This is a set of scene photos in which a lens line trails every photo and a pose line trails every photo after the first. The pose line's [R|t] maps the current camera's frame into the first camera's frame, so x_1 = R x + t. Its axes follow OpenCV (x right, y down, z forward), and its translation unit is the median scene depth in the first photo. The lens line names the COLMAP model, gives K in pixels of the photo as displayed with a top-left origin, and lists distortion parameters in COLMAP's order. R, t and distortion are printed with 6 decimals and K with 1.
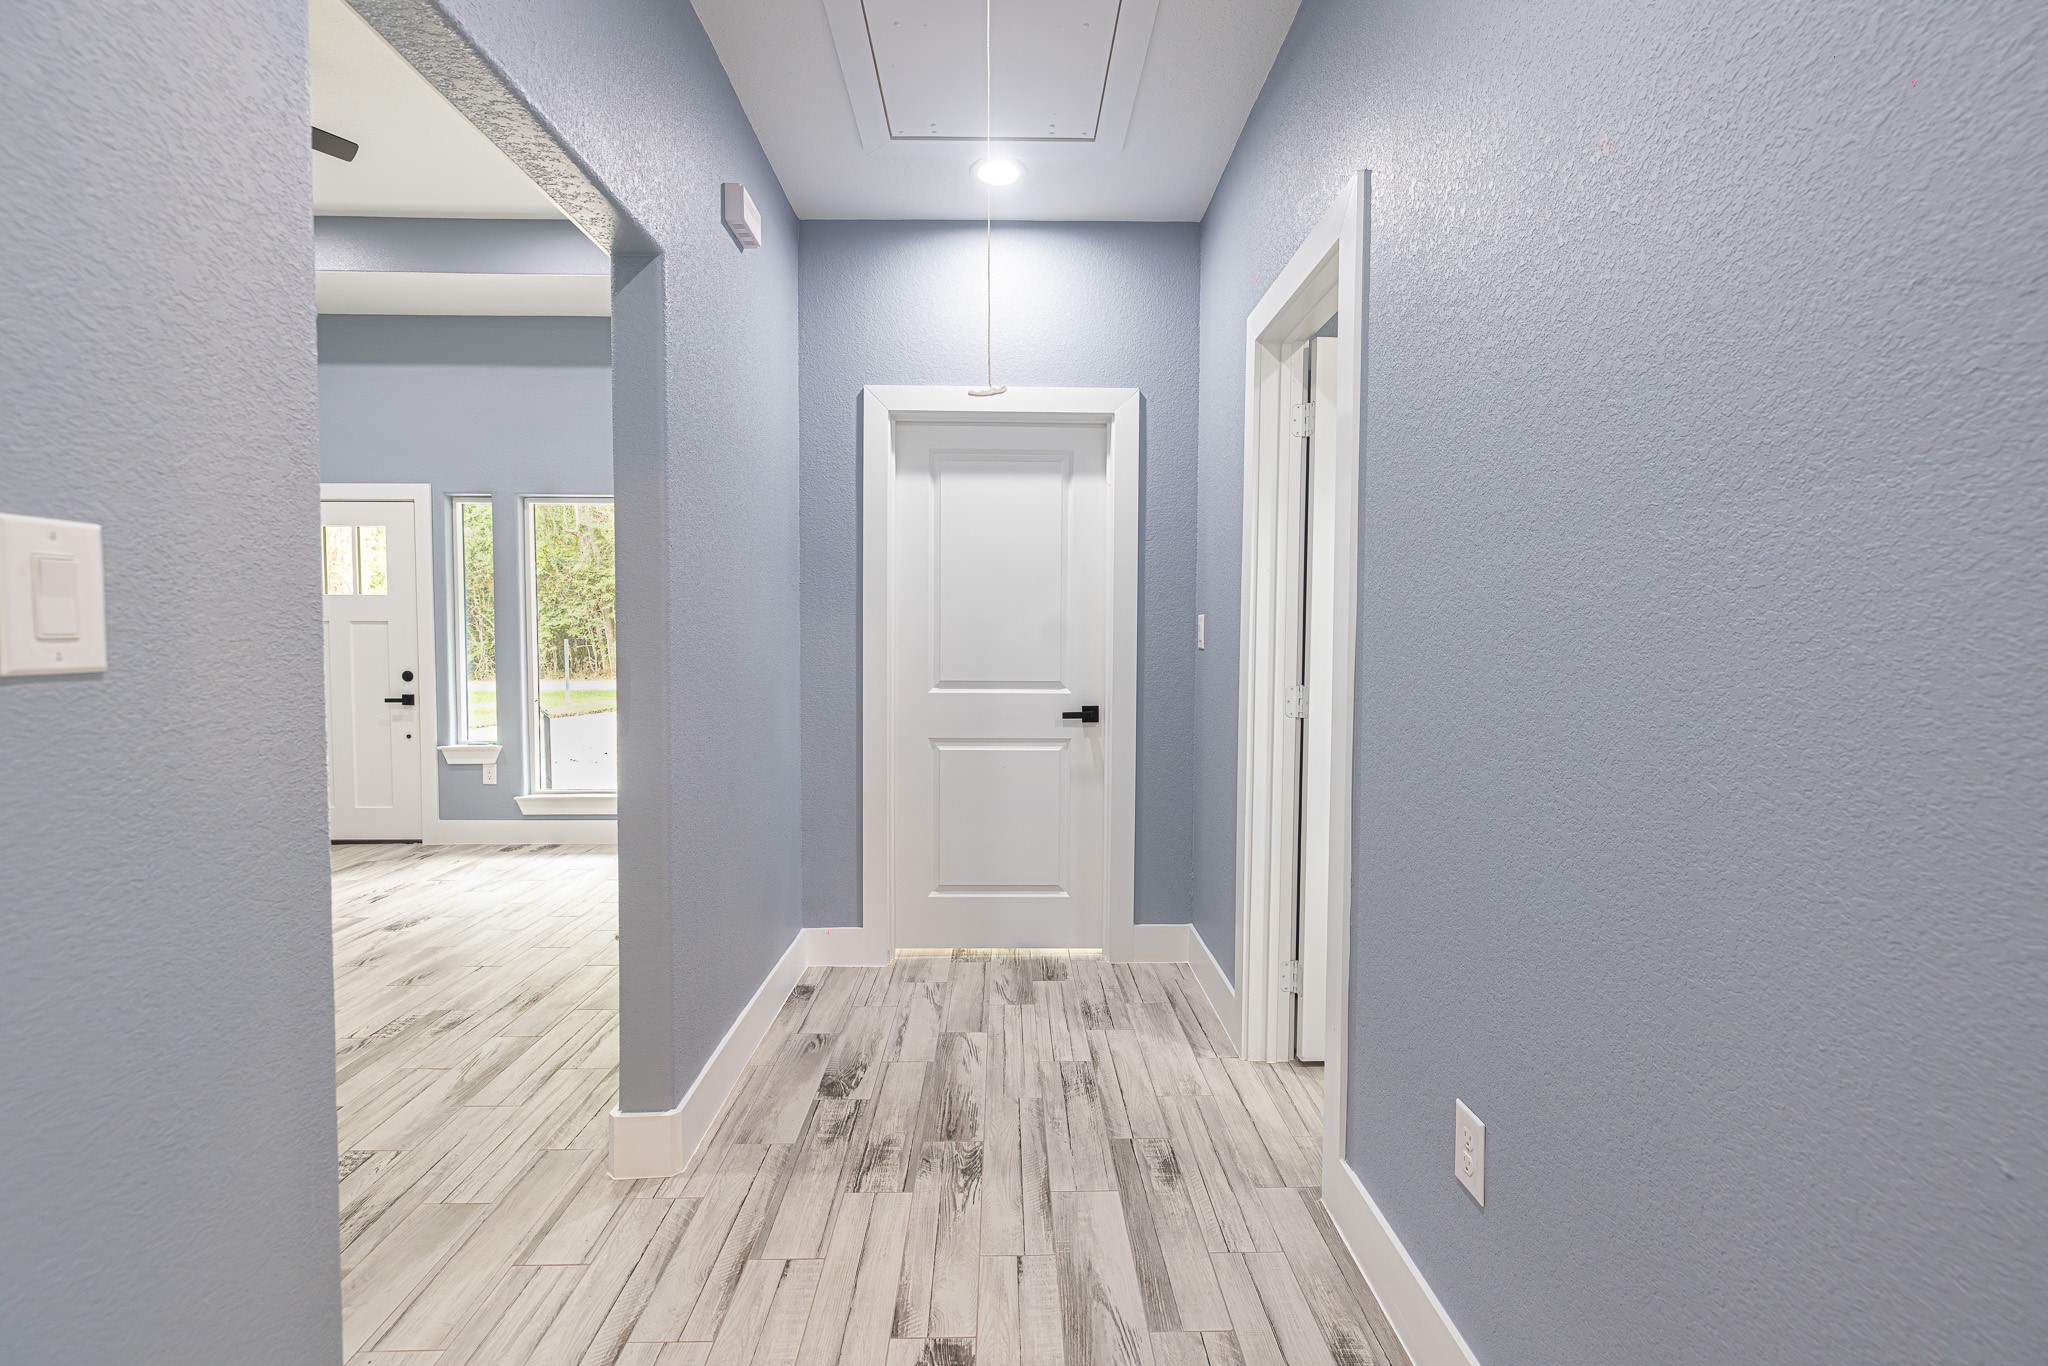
lens RADIAL K [[860.1, 0, 1015.5], [0, 860.1, 677.9], [0, 0, 1]] dist [0.000045, 0.000395]
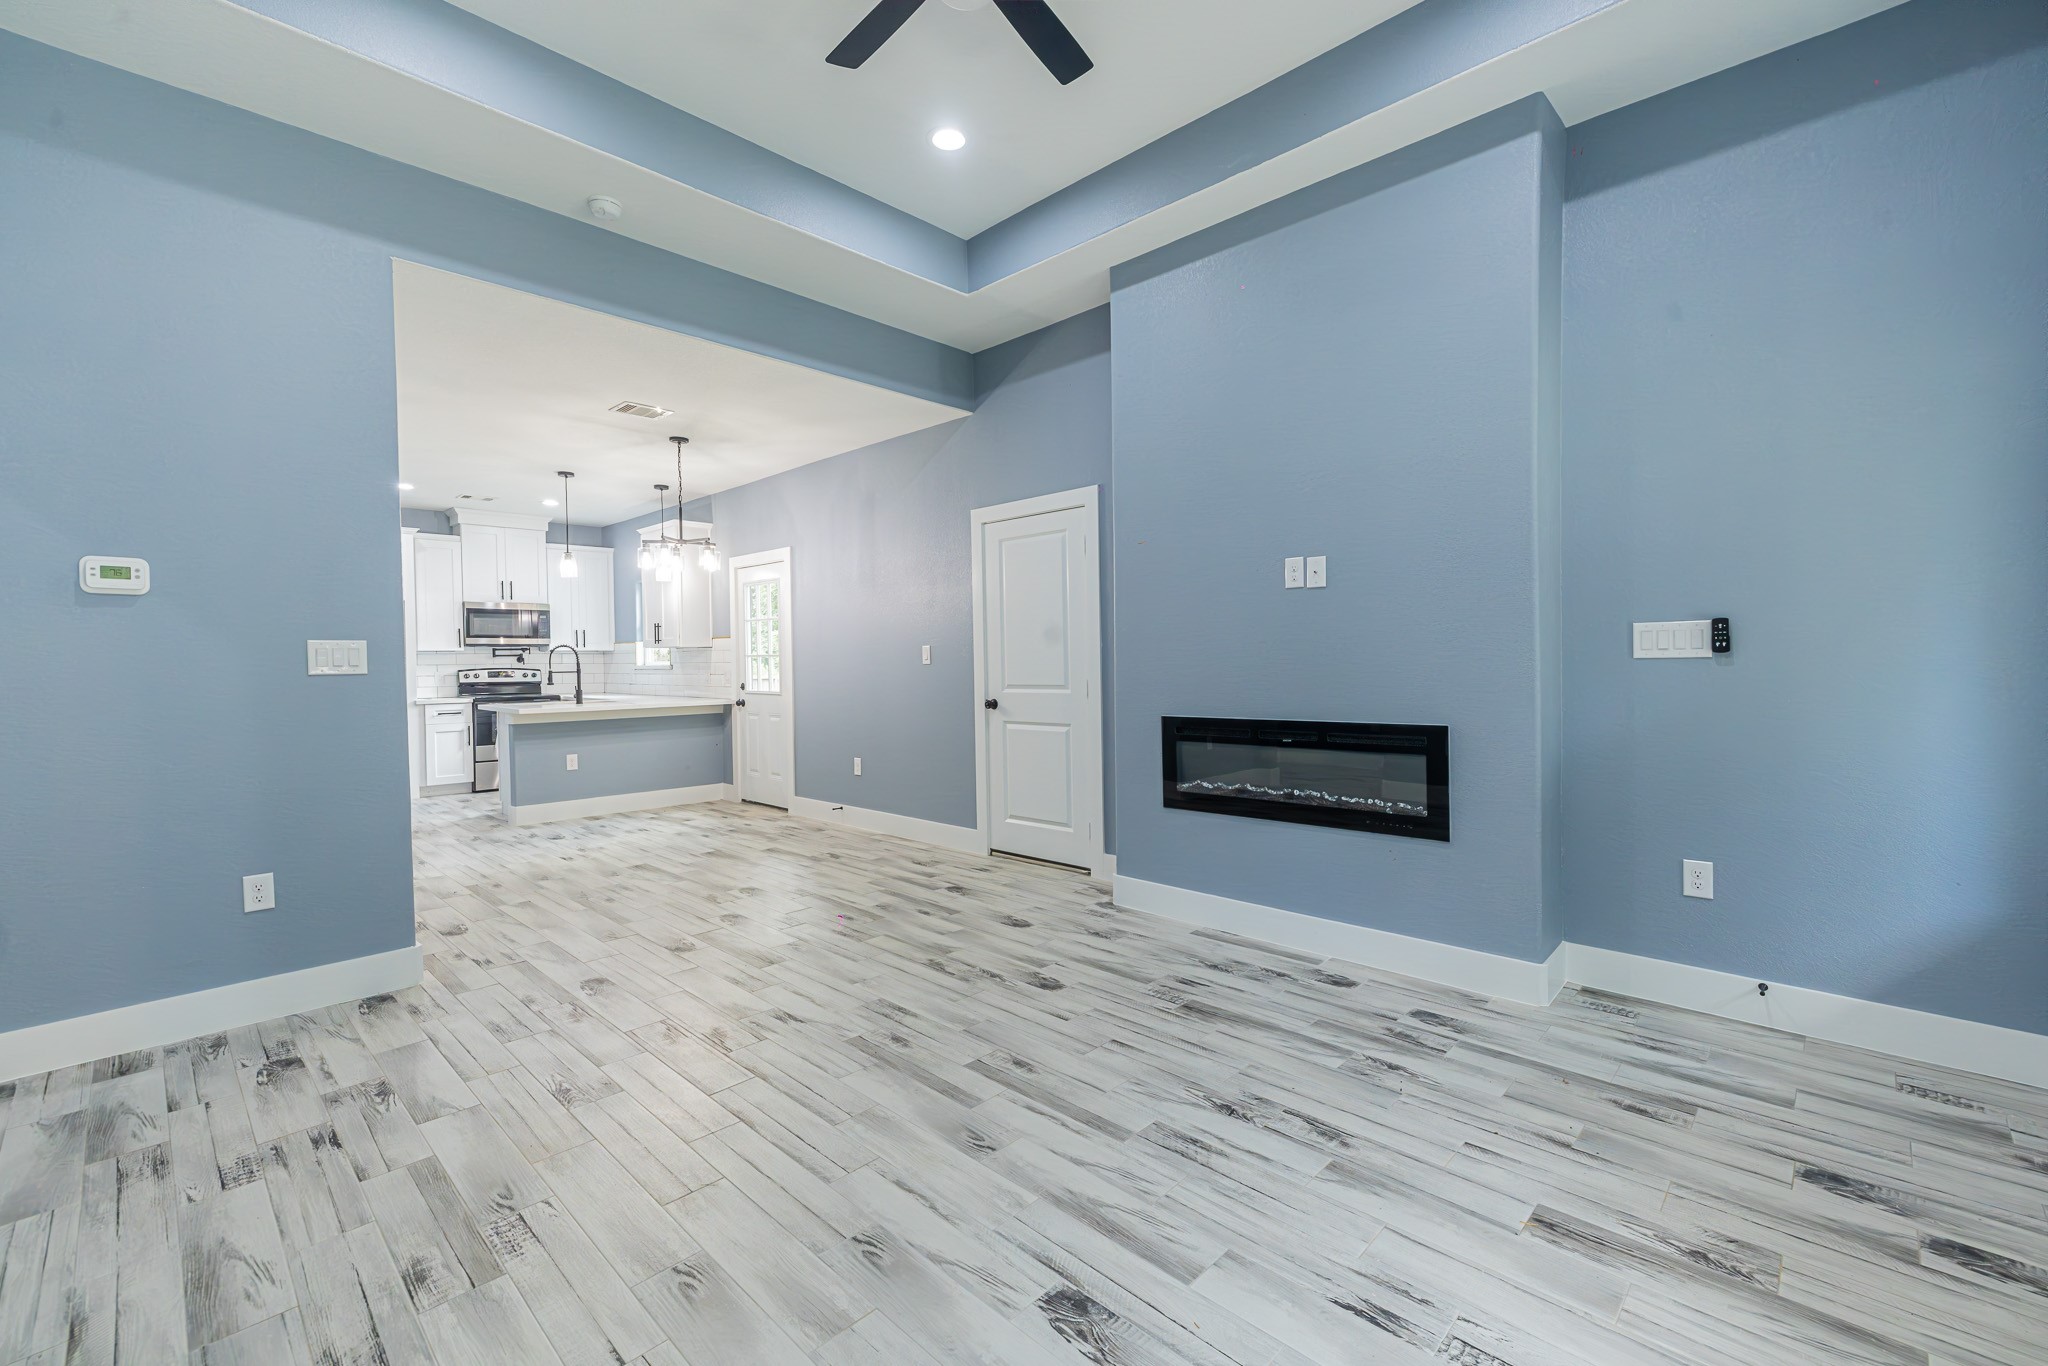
lens RADIAL K [[860.1, 0, 1017.2], [0, 860.1, 677.4], [0, 0, 1]] dist [0.000045, 0.000395]
pose [[-0.718565, 0.020897, -0.695146, -0.333686], [-0.021189, 0.998427, 0.051917, -0.047088], [0.695137, 0.052035, -0.716992, 1.067448]]
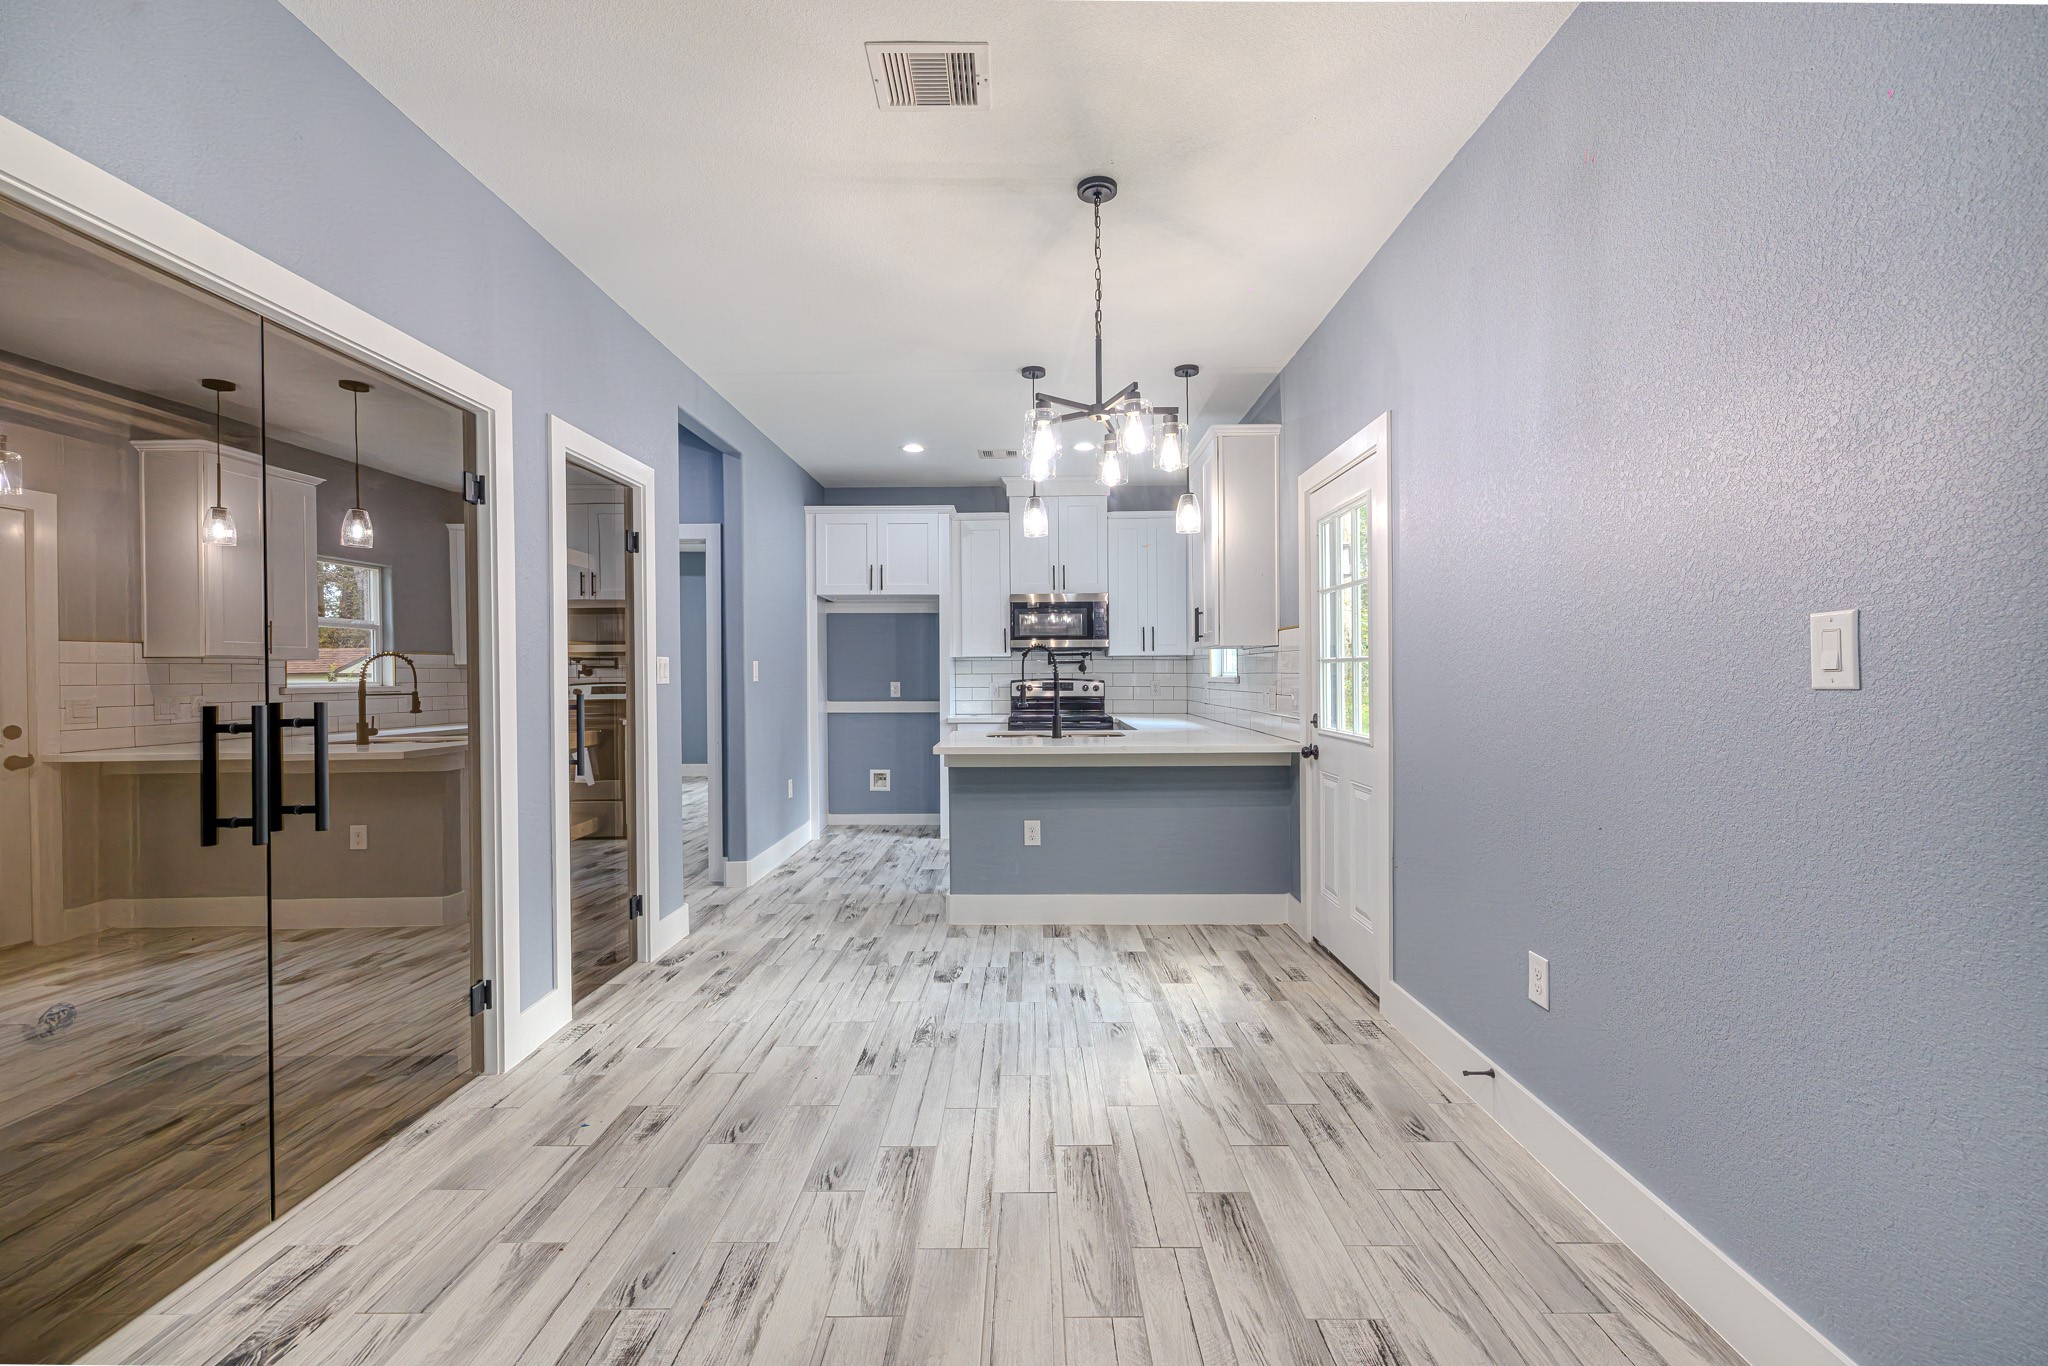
lens RADIAL K [[860.1, 0, 1033.6], [0, 860.1, 674.6], [0, 0, 1]] dist [0.000045, 0.000395]
pose [[-0.999762, 0.004687, 0.021316, -0.858315], [0.005657, 0.998941, 0.045665, -0.017646], [-0.021079, 0.045775, -0.998729, 0.353833]]
